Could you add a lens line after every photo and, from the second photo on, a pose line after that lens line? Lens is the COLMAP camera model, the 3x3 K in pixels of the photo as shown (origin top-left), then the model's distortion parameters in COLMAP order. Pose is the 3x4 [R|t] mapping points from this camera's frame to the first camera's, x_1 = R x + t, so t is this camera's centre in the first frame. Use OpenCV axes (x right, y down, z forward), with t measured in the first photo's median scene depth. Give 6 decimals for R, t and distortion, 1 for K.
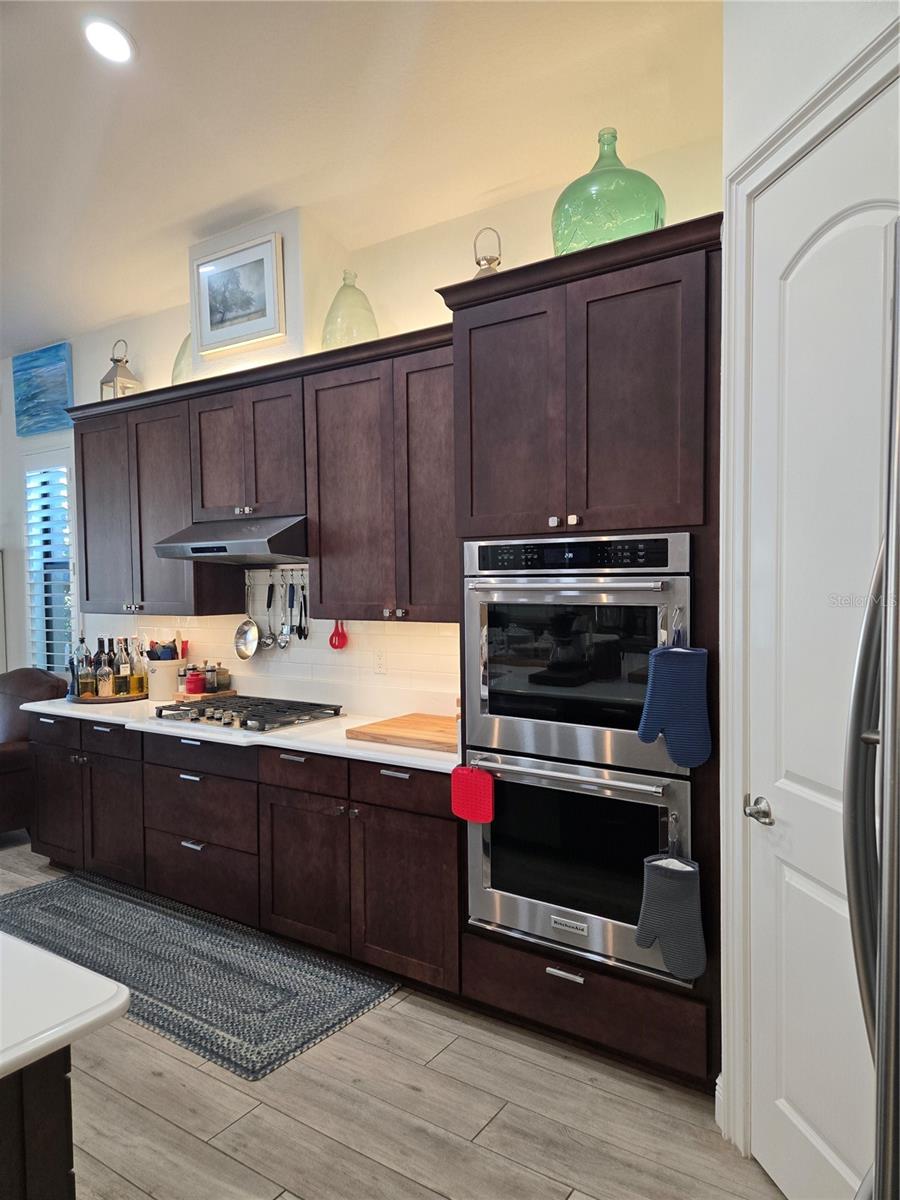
lens RADIAL K [[800.3, 0, 452.7], [0, 800.3, 611.4], [0, 0, 1]] dist [0.078206, -0.068343]
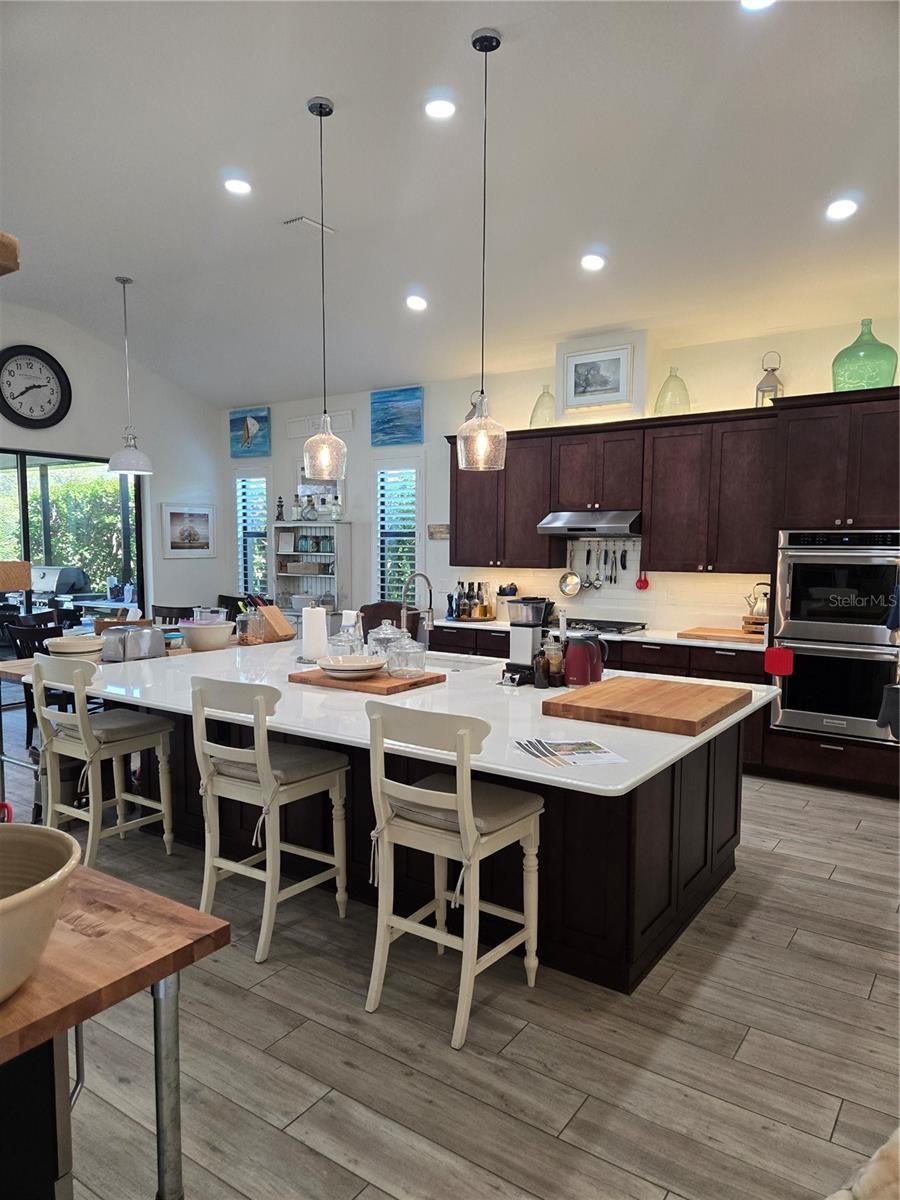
lens RADIAL K [[800.3, 0, 444.6], [0, 800.3, 612.1], [0, 0, 1]] dist [0.078206, -0.068343]
pose [[0.999853, 0.016882, -0.003049, -0.562214], [-0.016713, 0.998660, 0.048975, 0.018987], [0.003872, -0.048917, 0.998795, -0.688118]]
